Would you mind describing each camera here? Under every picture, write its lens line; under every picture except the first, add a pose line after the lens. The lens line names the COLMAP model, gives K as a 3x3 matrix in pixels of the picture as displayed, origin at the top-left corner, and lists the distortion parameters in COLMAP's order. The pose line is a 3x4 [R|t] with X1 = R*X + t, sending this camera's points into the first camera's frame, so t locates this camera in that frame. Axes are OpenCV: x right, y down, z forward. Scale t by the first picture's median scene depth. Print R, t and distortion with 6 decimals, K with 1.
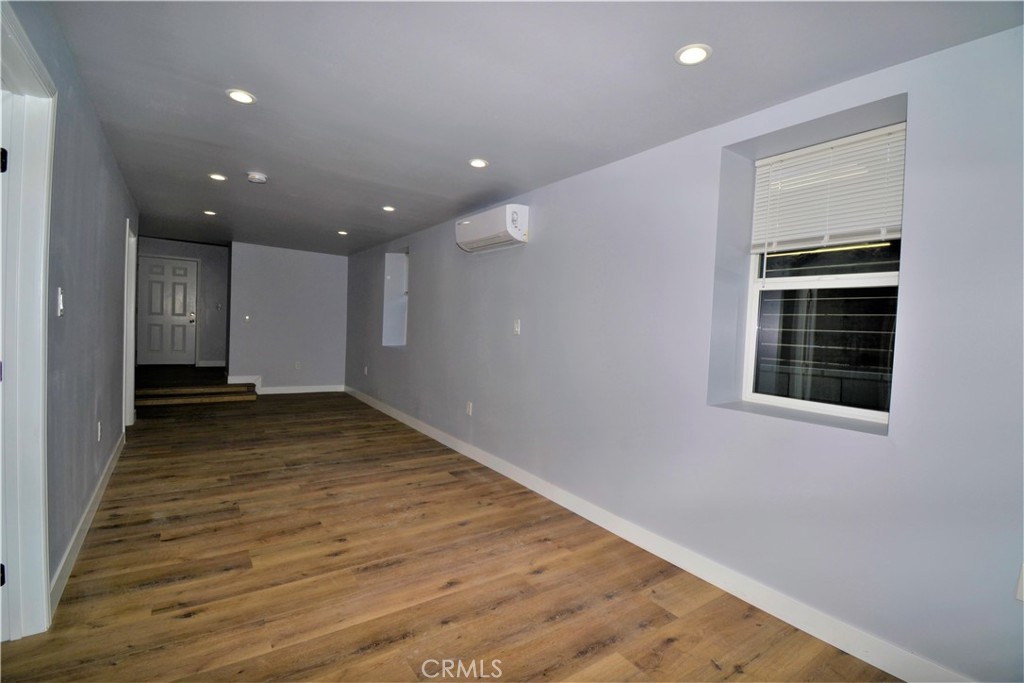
lens RADIAL K [[469.6, 0, 508.7], [0, 469.6, 340.9], [0, 0, 1]] dist [-0.009236, -0.004718]
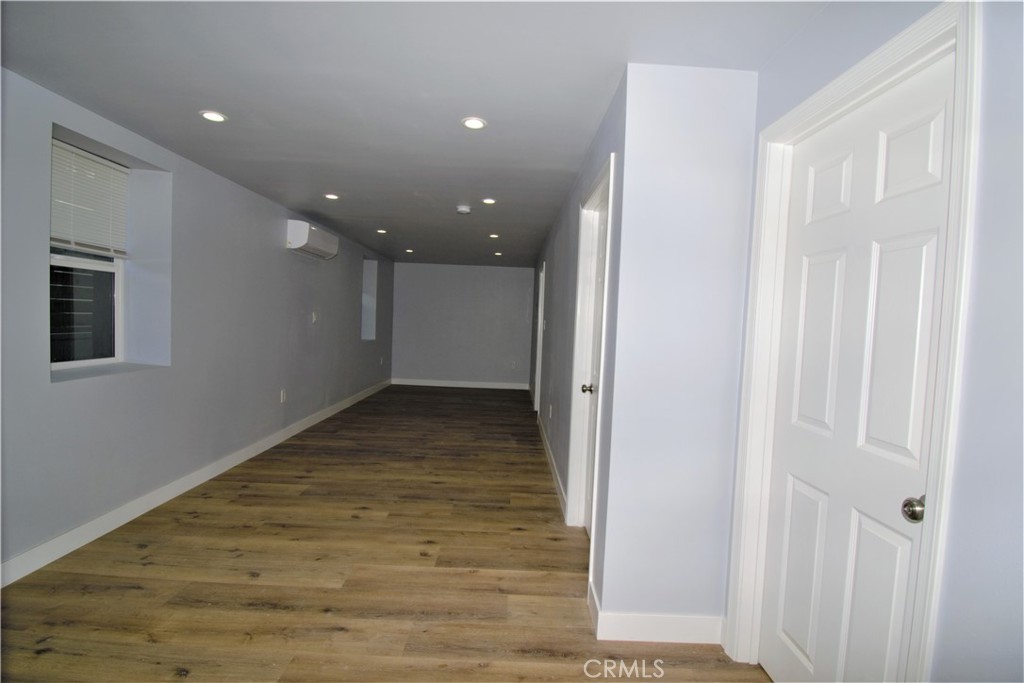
lens RADIAL K [[471.6, 0, 510.2], [0, 471.6, 343.0], [0, 0, 1]] dist [-0.003428, -0.000512]
pose [[-0.824605, -0.102291, 0.556384, -1.115583], [-0.059501, 0.993744, 0.094514, -0.112674], [-0.562571, 0.044831, -0.825533, 1.616033]]
